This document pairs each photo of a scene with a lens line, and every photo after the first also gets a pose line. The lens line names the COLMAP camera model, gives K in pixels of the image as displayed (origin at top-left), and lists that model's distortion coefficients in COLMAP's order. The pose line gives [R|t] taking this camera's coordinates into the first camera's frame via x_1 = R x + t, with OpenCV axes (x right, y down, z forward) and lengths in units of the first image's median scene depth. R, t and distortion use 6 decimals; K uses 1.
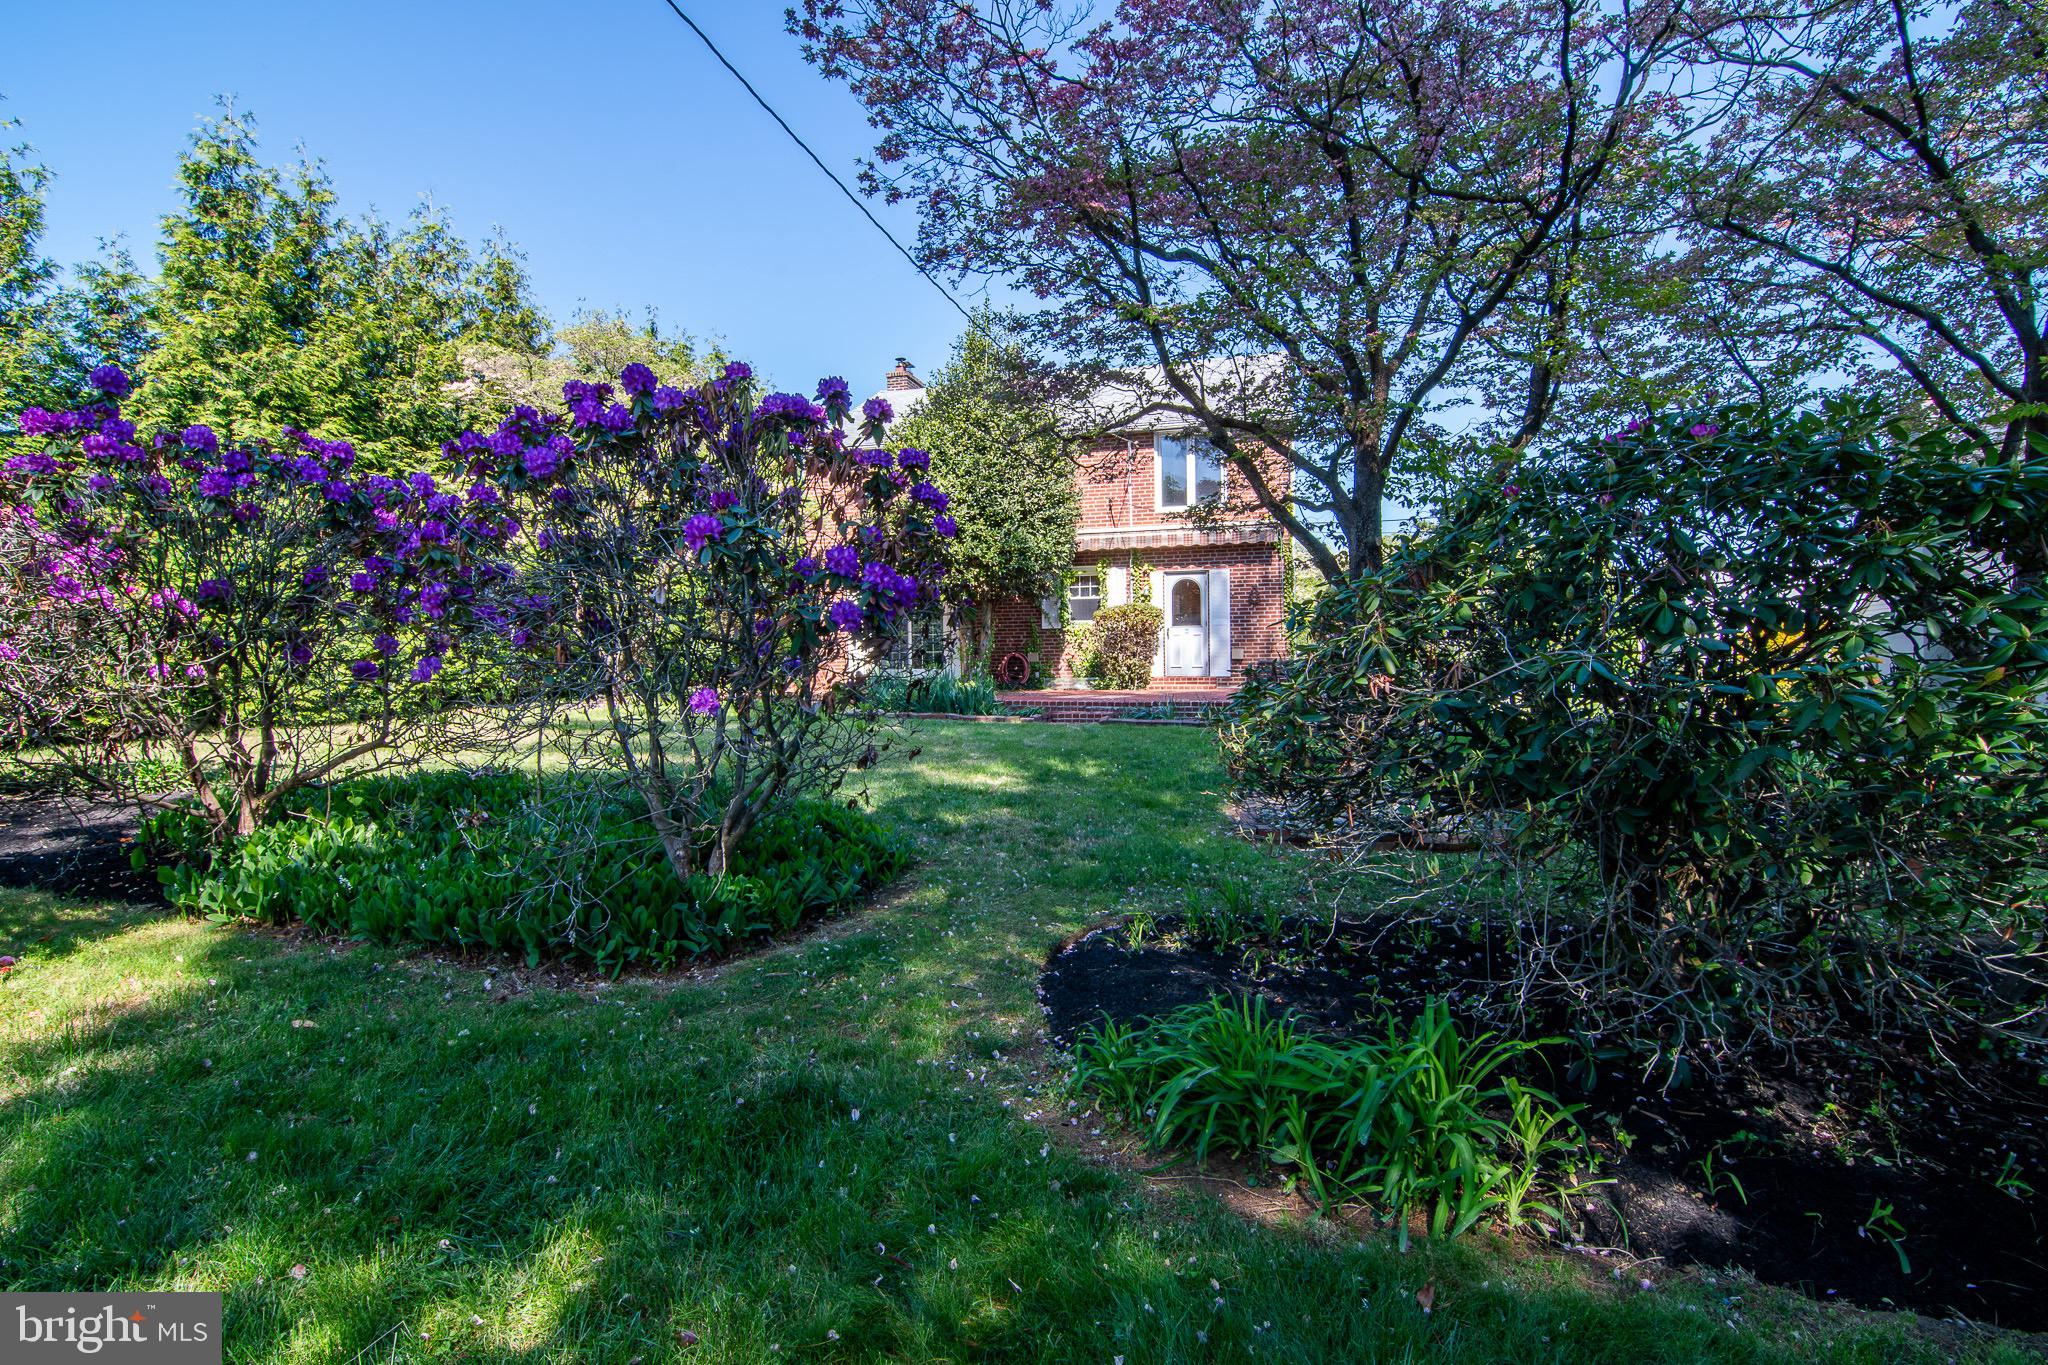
lens RADIAL K [[1001.5, 0, 1016.9], [0, 1001.5, 679.4], [0, 0, 1]] dist [-0.004809, -0.009830]
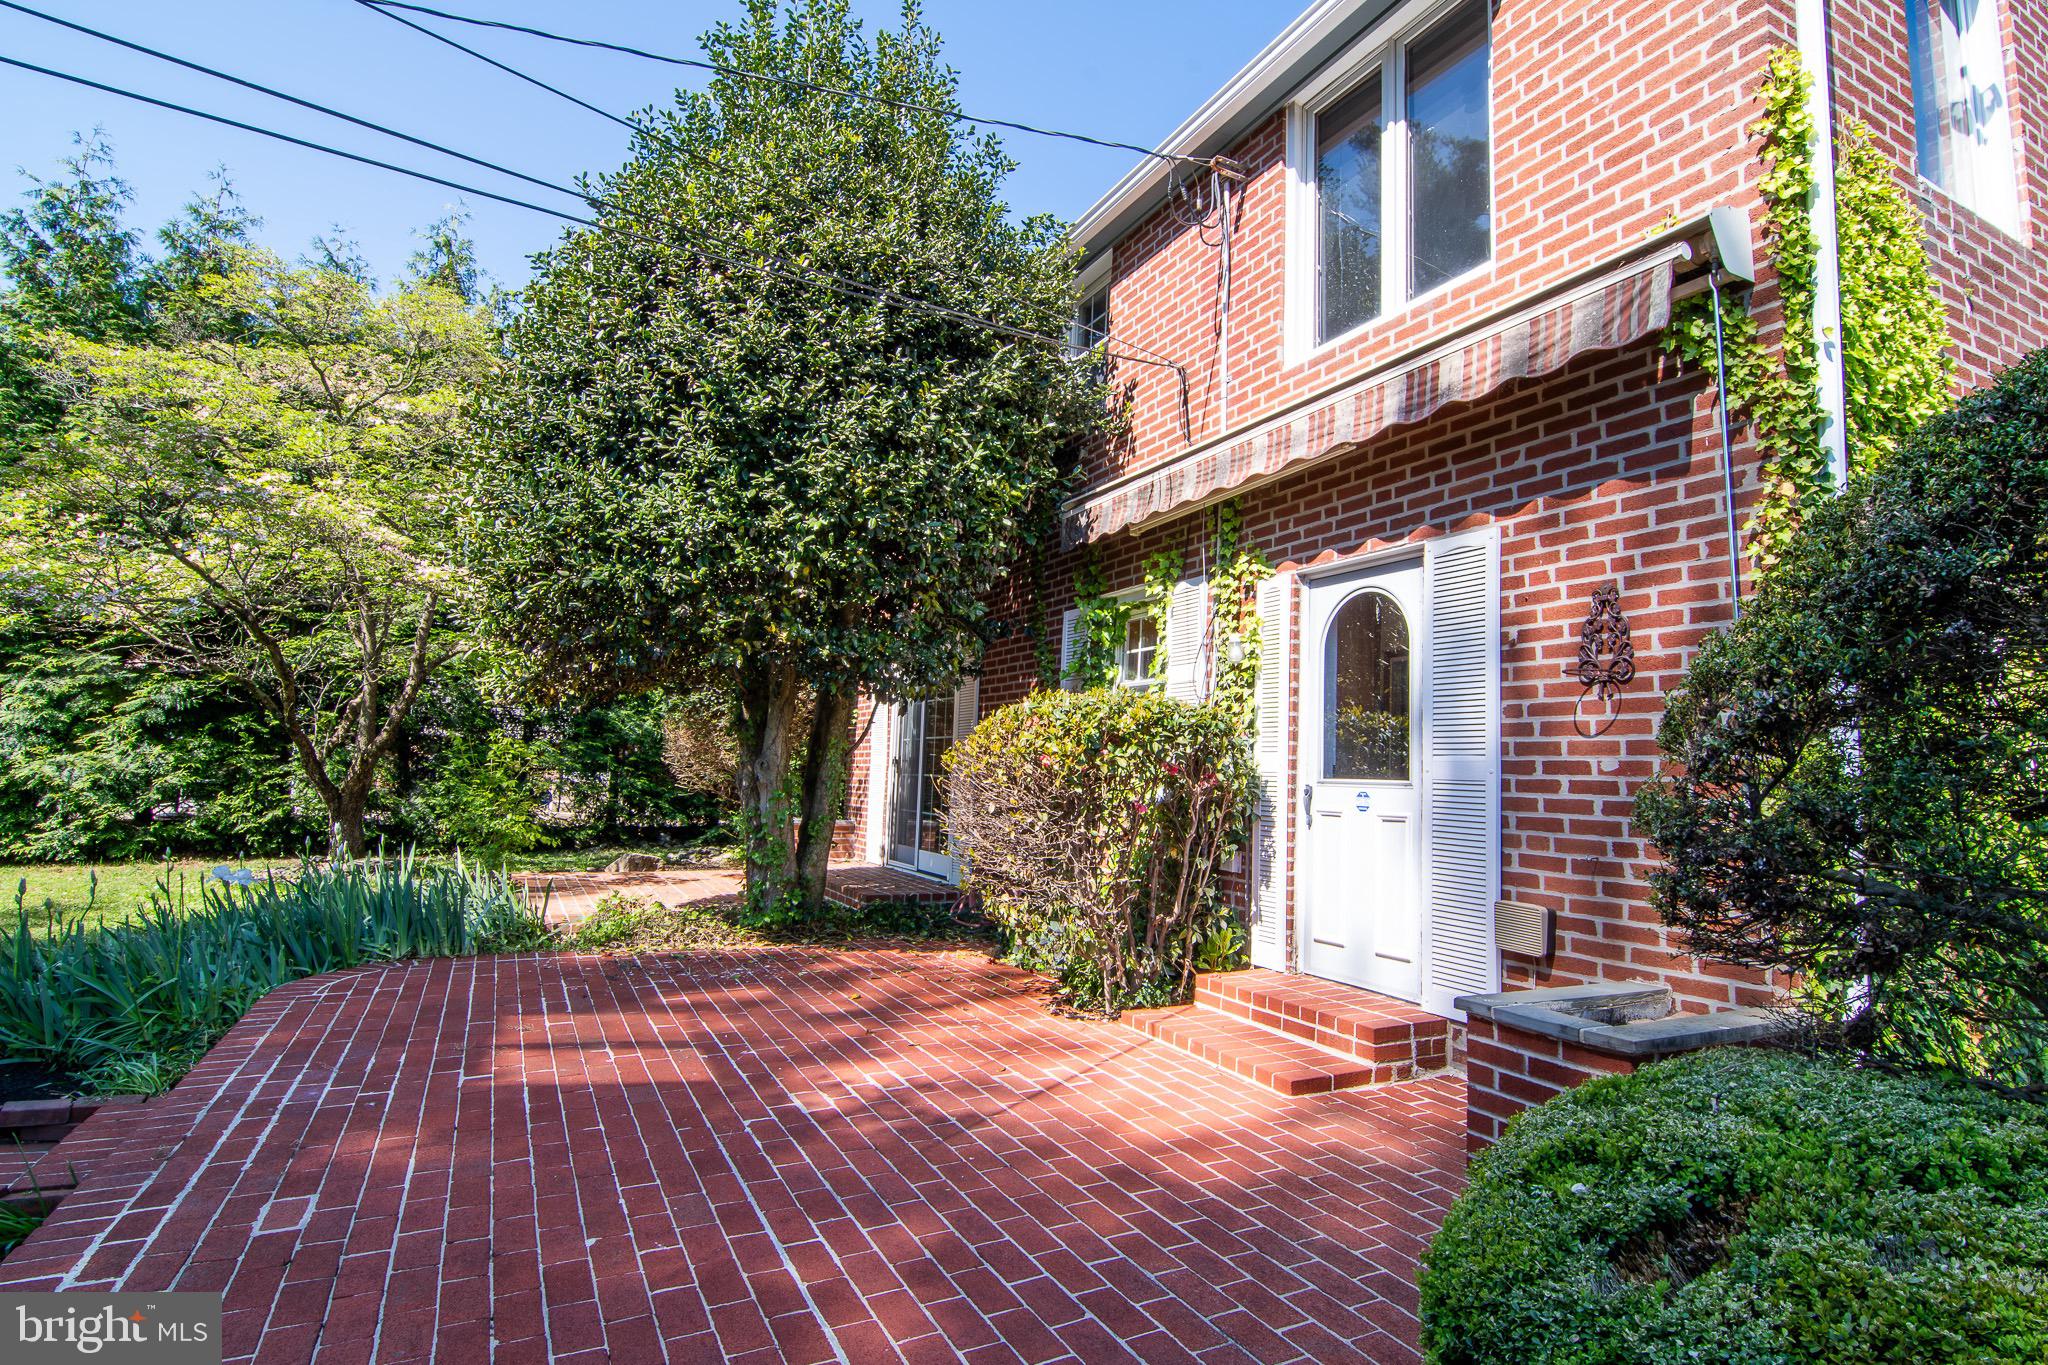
lens RADIAL K [[1054.2, 0, 1027.8], [0, 1054.2, 674.9], [0, 0, 1]] dist [-0.001385, -0.006949]
pose [[0.667816, -0.037328, -0.743390, 0.428682], [-0.058817, 0.992972, -0.102698, -0.066474], [0.741999, 0.112308, 0.660927, 1.061162]]
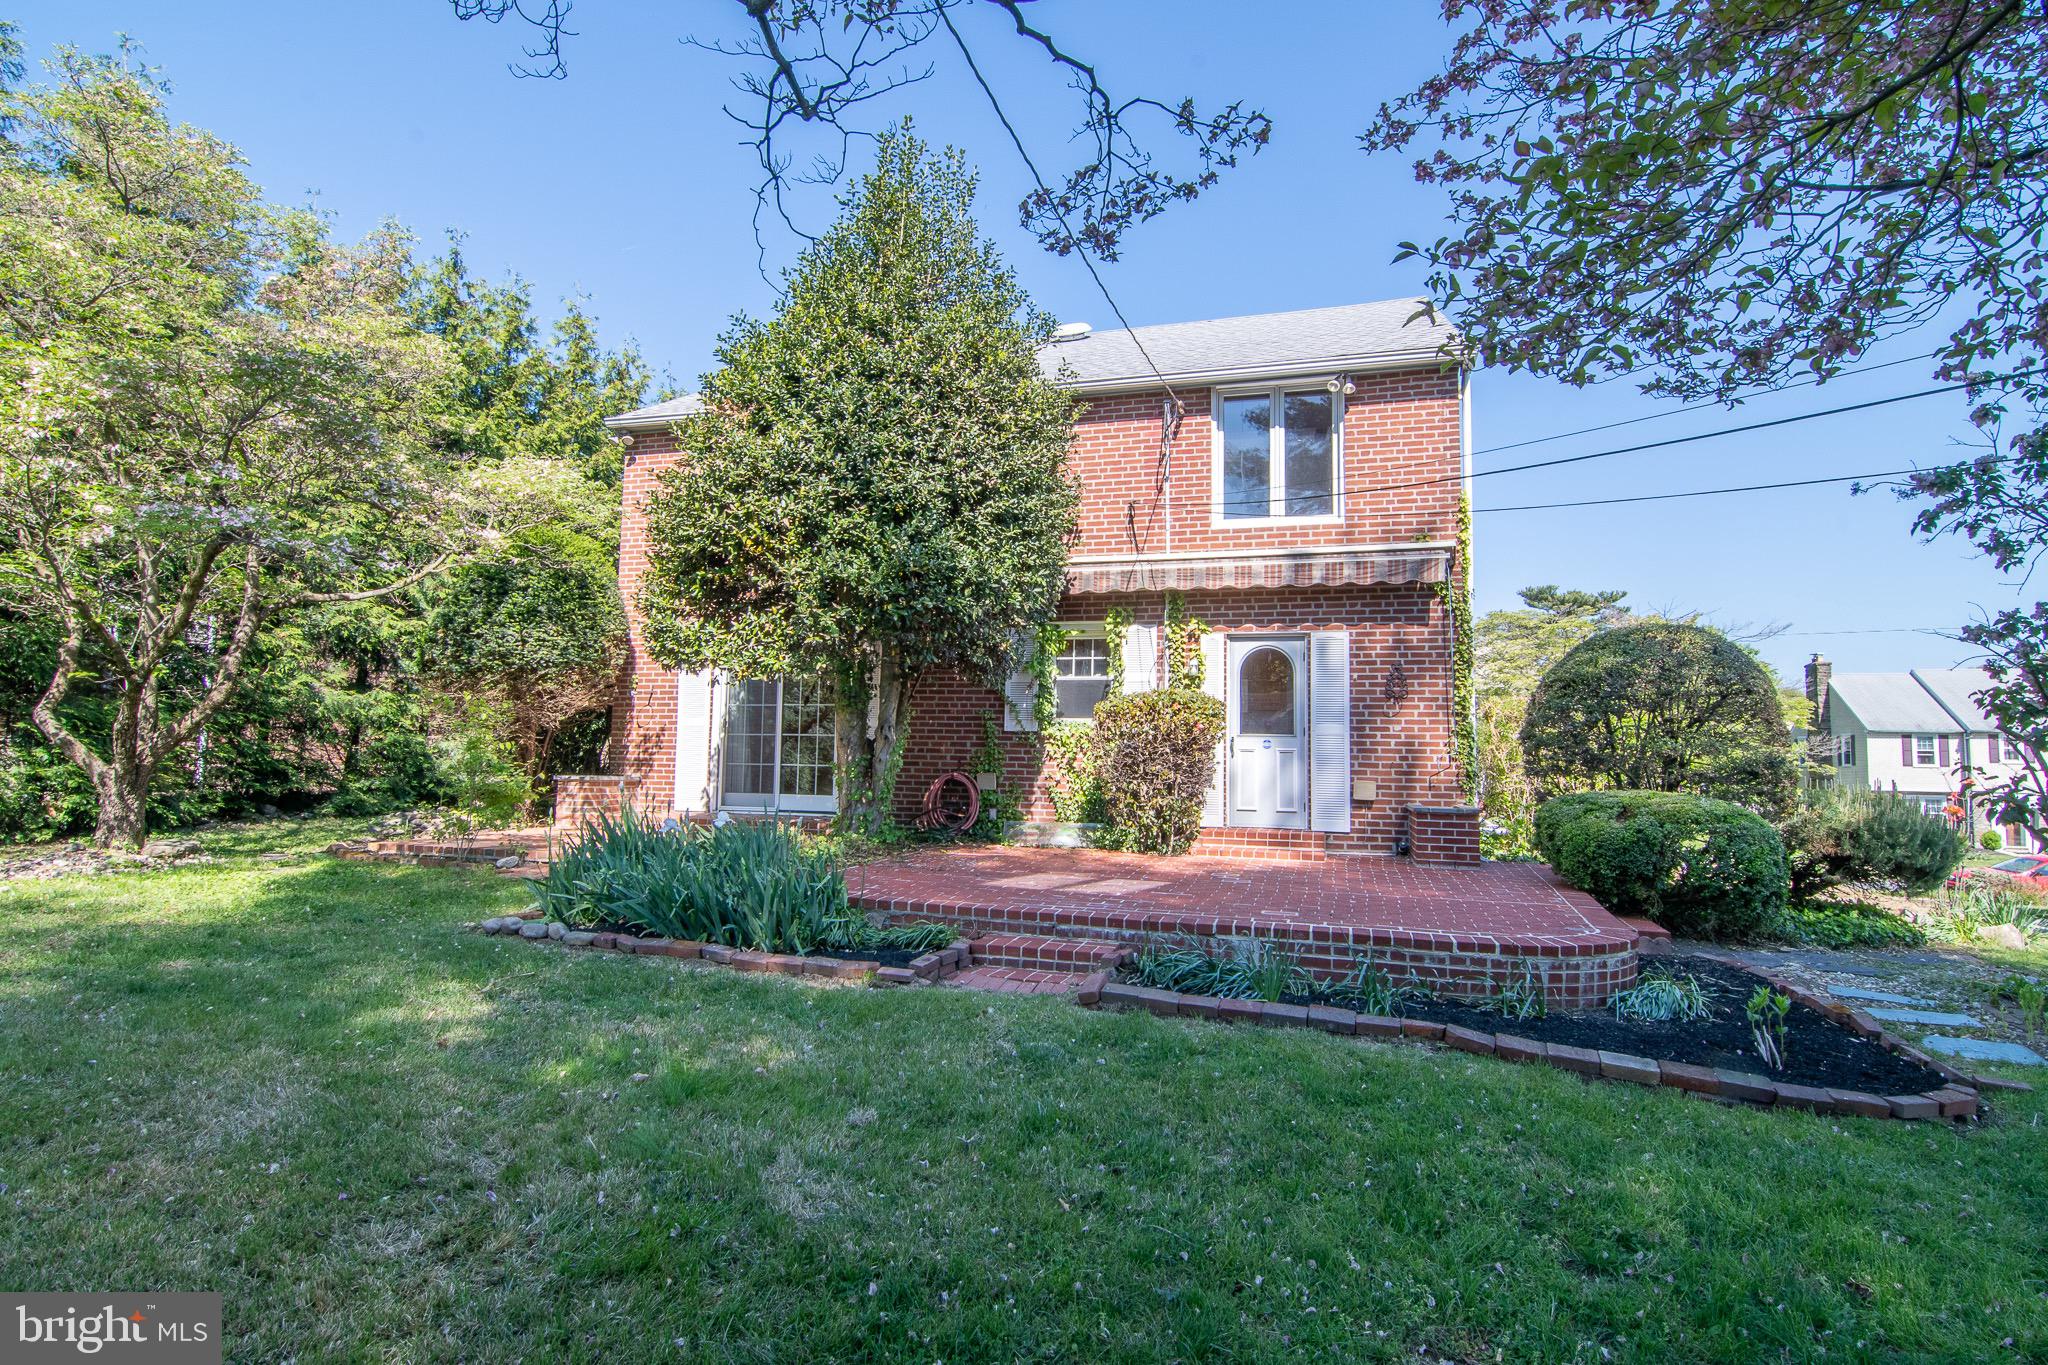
lens RADIAL K [[1054.2, 0, 1016.1], [0, 1054.2, 679.4], [0, 0, 1]] dist [-0.001385, -0.006949]
pose [[0.999310, 0.029122, -0.023055, 0.063858], [-0.031038, 0.995667, -0.087662, -0.040021], [0.020402, 0.088317, 0.995883, 0.590618]]
